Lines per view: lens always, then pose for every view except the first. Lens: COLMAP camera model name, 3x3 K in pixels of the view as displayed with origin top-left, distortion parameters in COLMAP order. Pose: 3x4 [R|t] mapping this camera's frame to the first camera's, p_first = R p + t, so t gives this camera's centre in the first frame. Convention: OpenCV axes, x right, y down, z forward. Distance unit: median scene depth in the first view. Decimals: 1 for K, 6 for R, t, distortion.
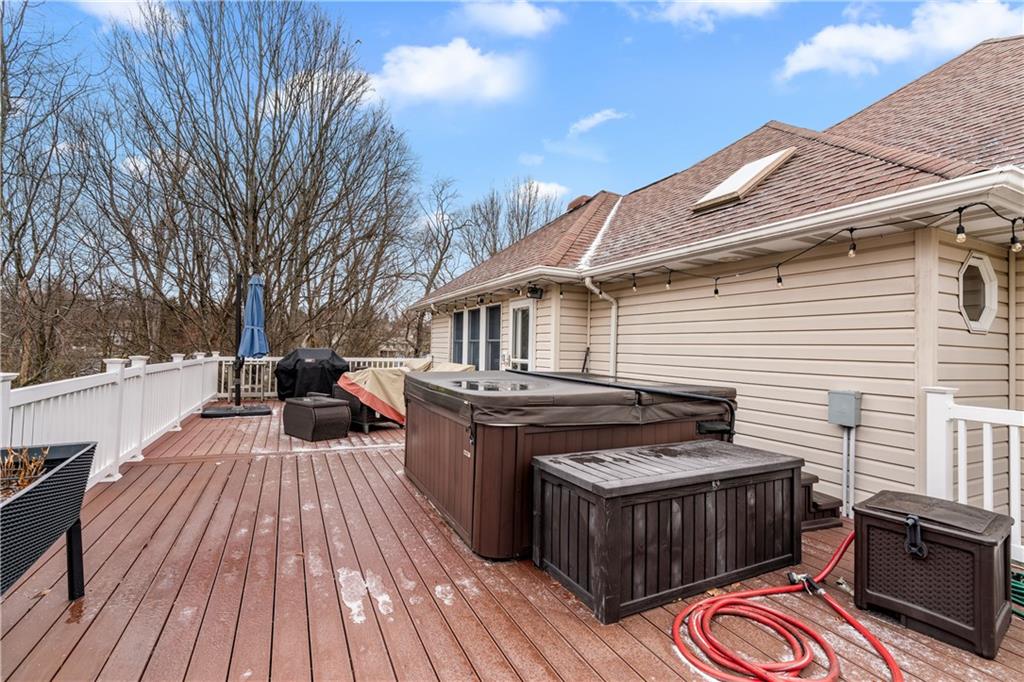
lens RADIAL K [[461.4, 0, 514.7], [0, 461.4, 336.5], [0, 0, 1]] dist [-0.000470, 0.000560]
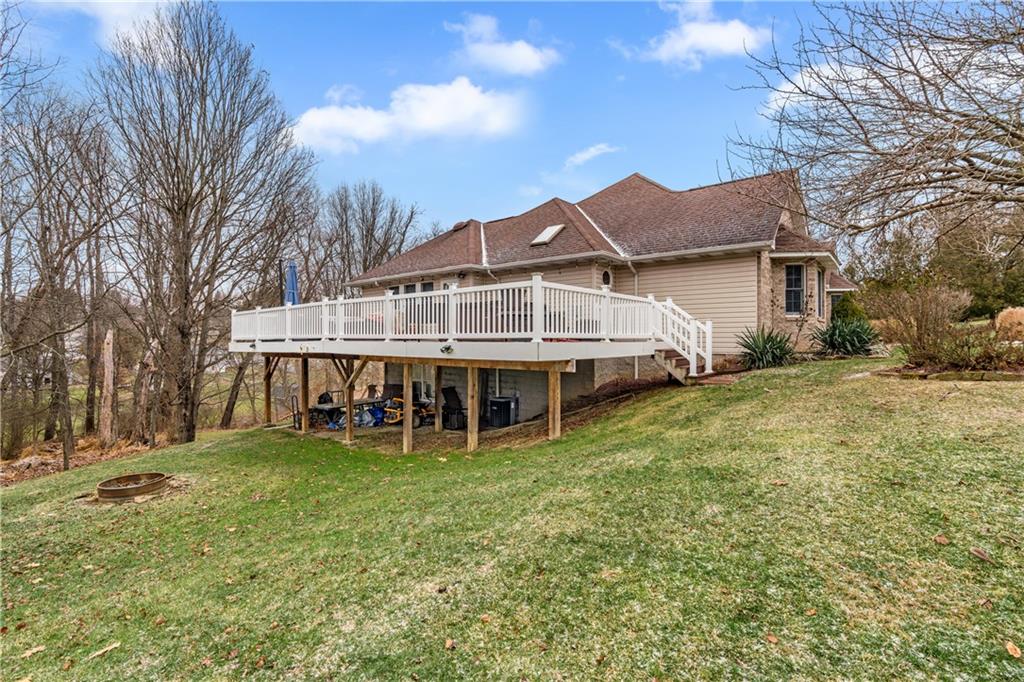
lens RADIAL K [[461.4, 0, 514.7], [0, 461.4, 336.5], [0, 0, 1]] dist [-0.000470, 0.000560]
pose [[0.910369, -0.025306, 0.413023, -0.835713], [0.014599, 0.999471, 0.029058, 0.173491], [-0.413540, -0.020424, 0.910257, -1.429632]]
